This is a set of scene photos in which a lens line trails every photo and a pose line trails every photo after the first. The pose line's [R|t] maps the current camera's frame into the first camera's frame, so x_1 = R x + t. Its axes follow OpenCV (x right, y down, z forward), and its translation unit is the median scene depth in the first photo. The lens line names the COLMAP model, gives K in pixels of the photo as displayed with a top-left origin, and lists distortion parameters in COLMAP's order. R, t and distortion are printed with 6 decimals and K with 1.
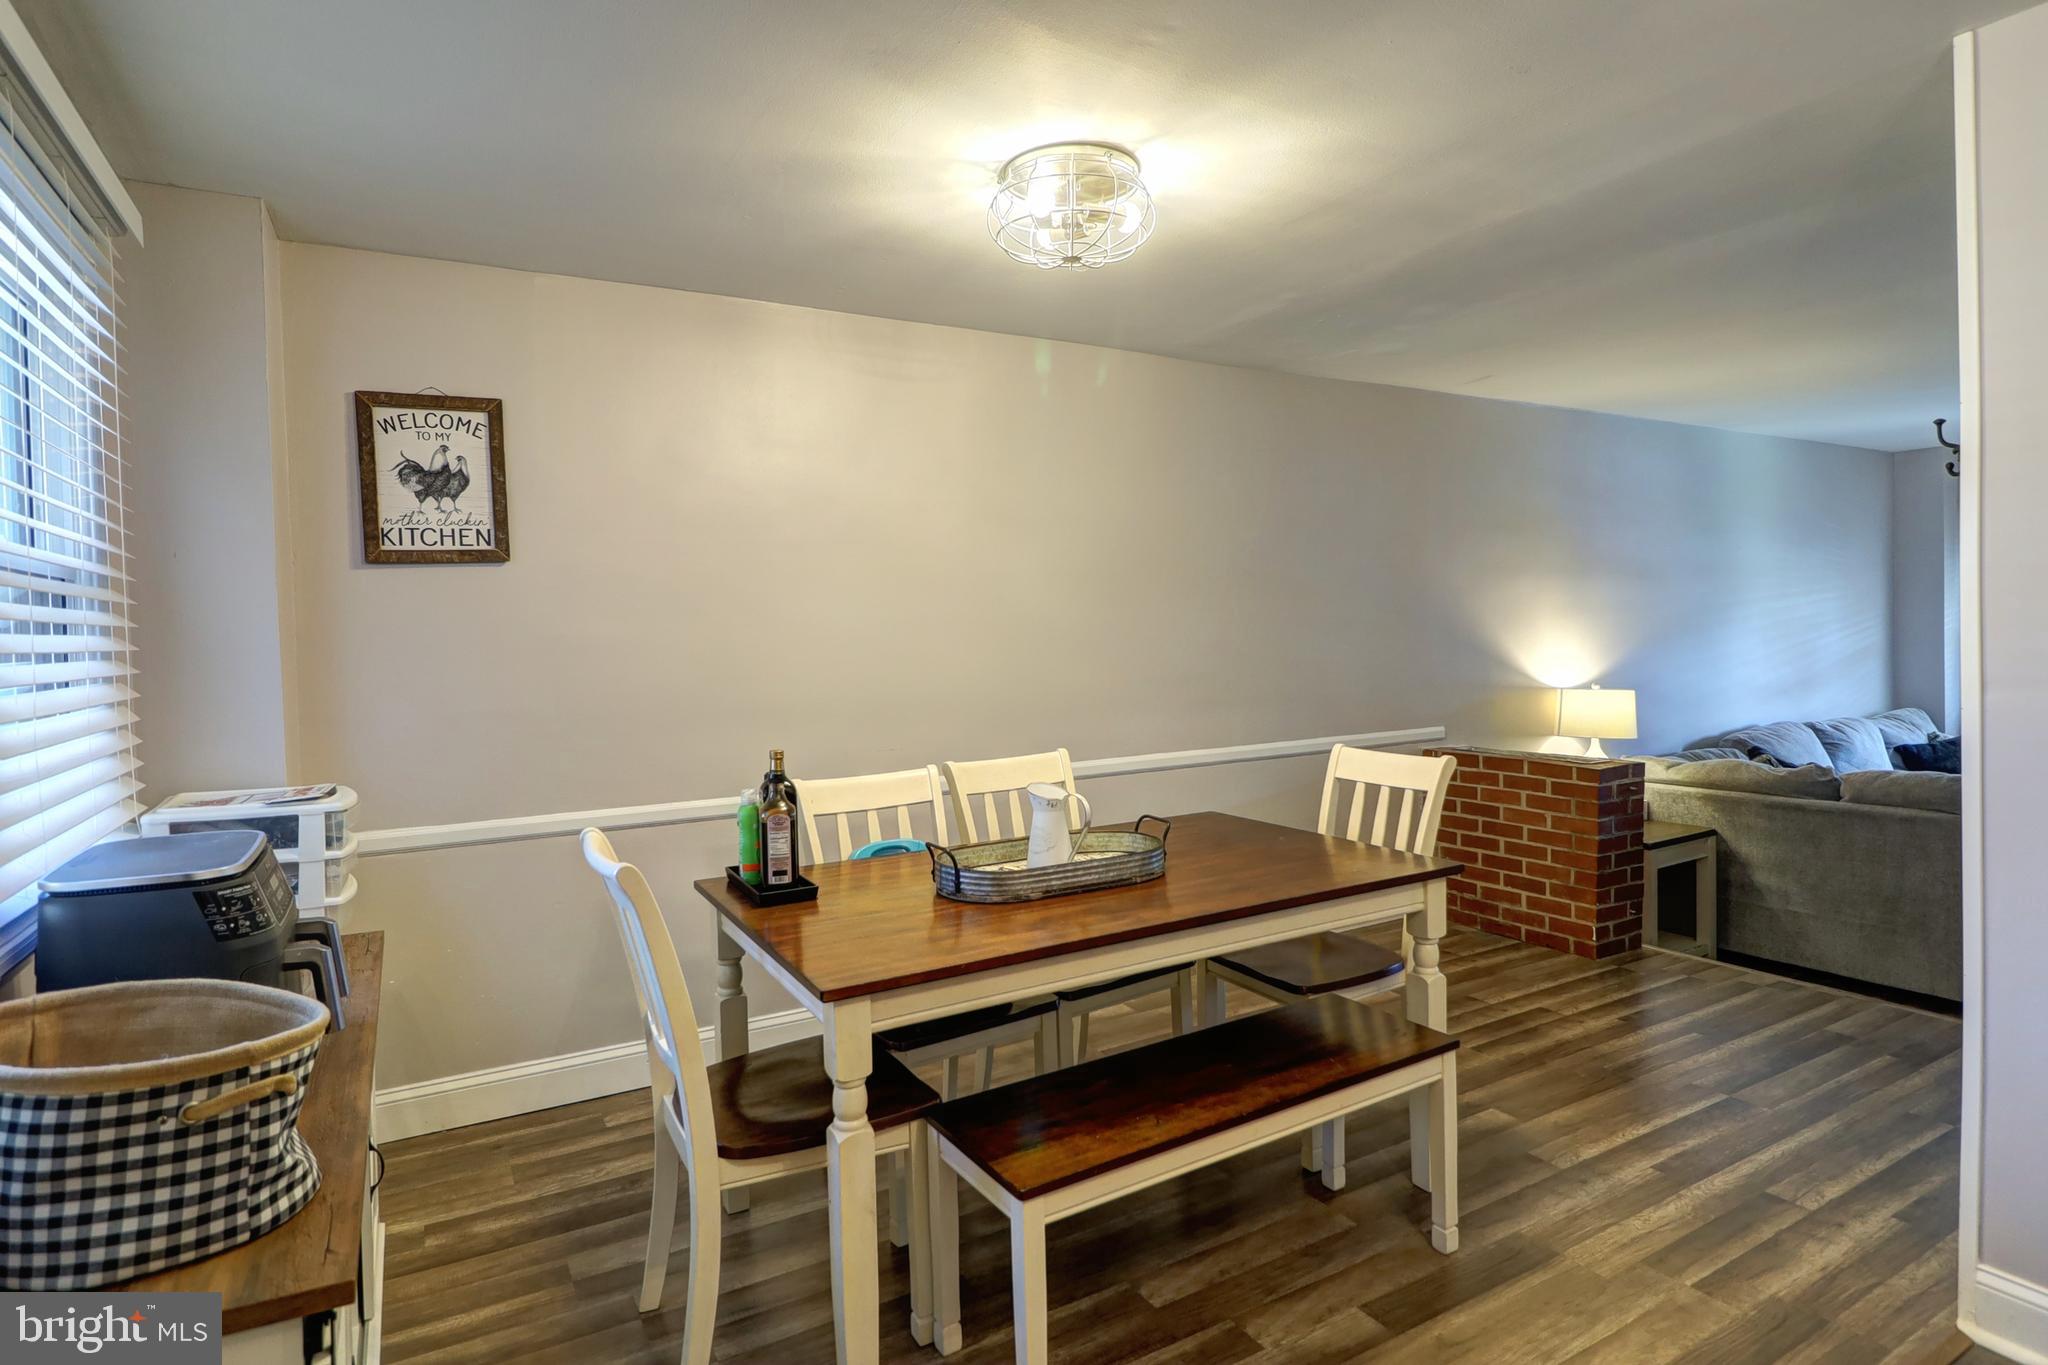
lens RADIAL K [[1071.9, 0, 1032.0], [0, 1071.9, 655.6], [0, 0, 1]] dist [0.013518, -0.019118]
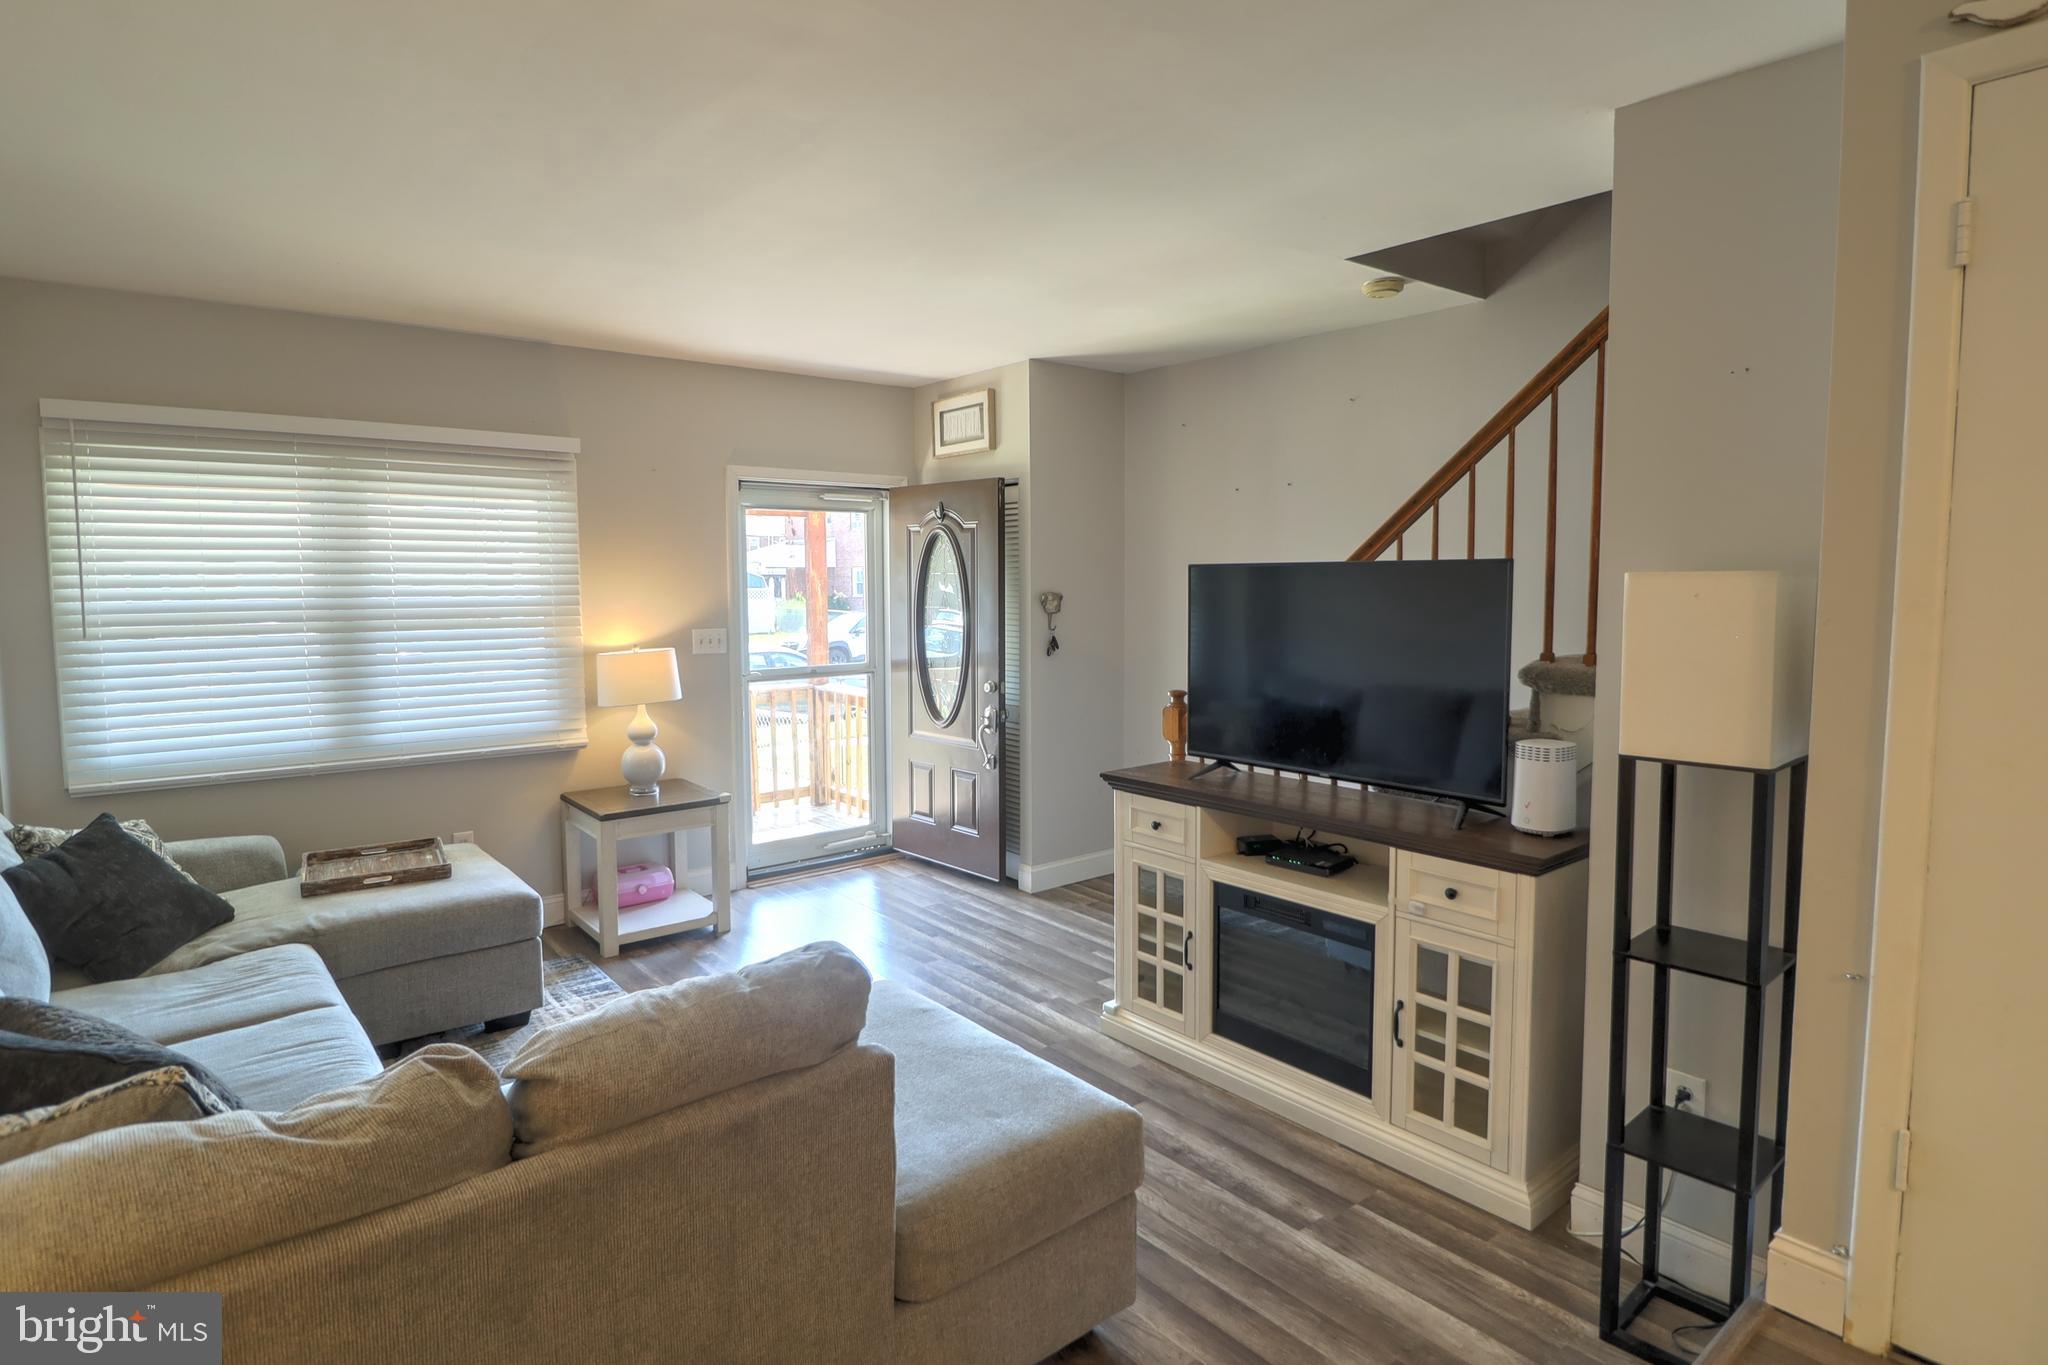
lens RADIAL K [[1071.9, 0, 1032.0], [0, 1071.9, 655.6], [0, 0, 1]] dist [0.013518, -0.019118]
pose [[-0.172600, -0.045943, 0.983920, 0.412695], [0.031922, 0.998126, 0.052206, -0.032098], [-0.984475, 0.040420, -0.170810, 0.925358]]
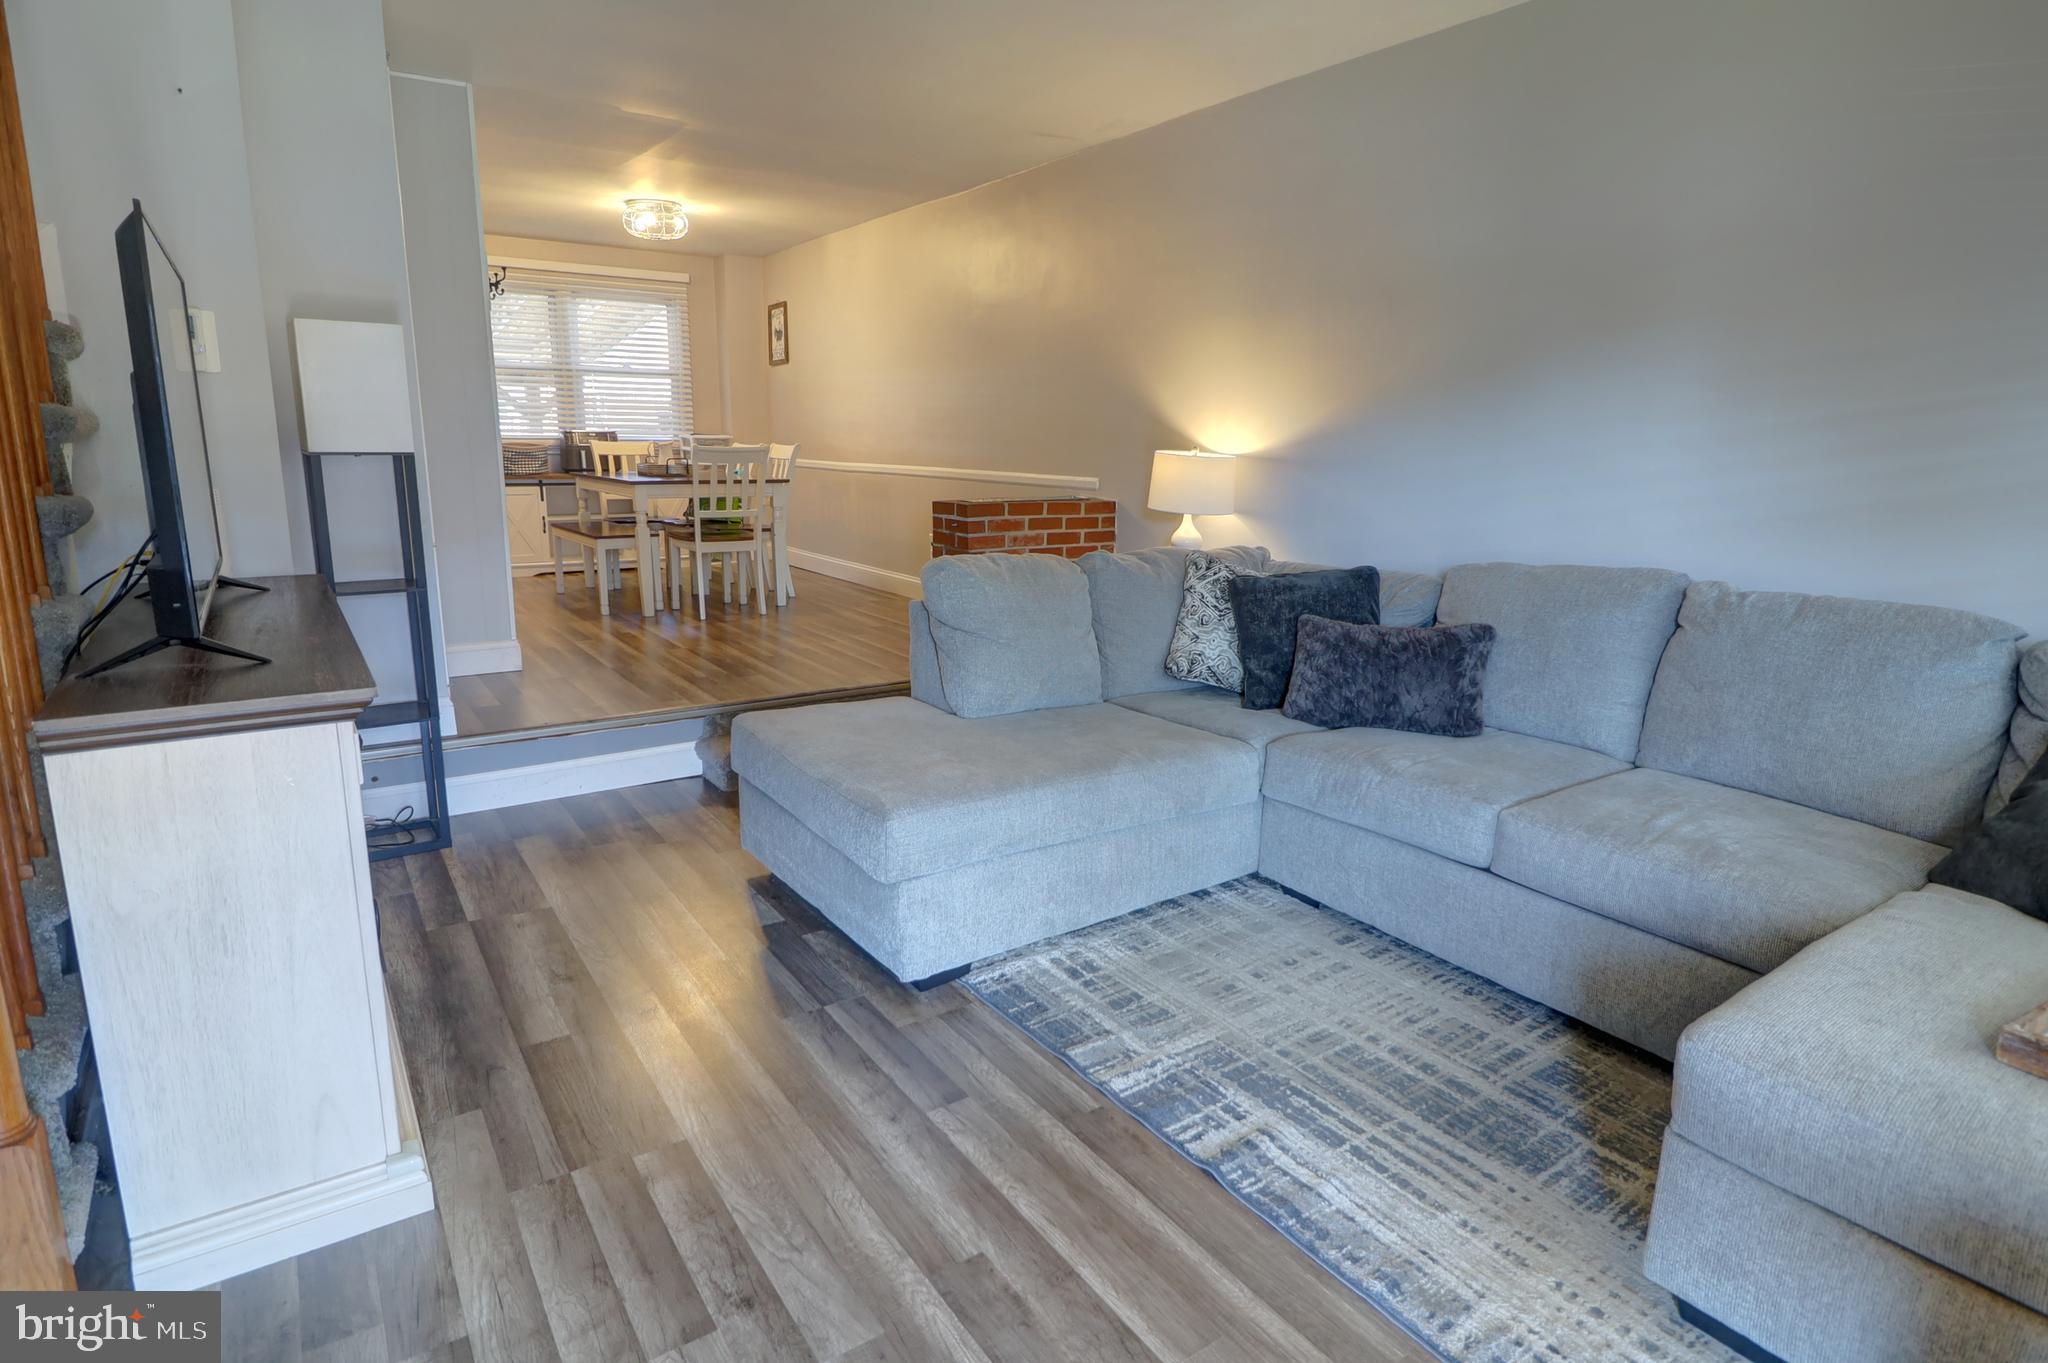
lens RADIAL K [[1071.9, 0, 1032.0], [0, 1071.9, 654.6], [0, 0, 1]] dist [0.013518, -0.019118]
pose [[0.094296, 0.227749, -0.969143, 1.602877], [-0.044365, 0.973475, 0.224450, -0.004568], [0.994555, 0.021831, 0.101899, 0.923594]]
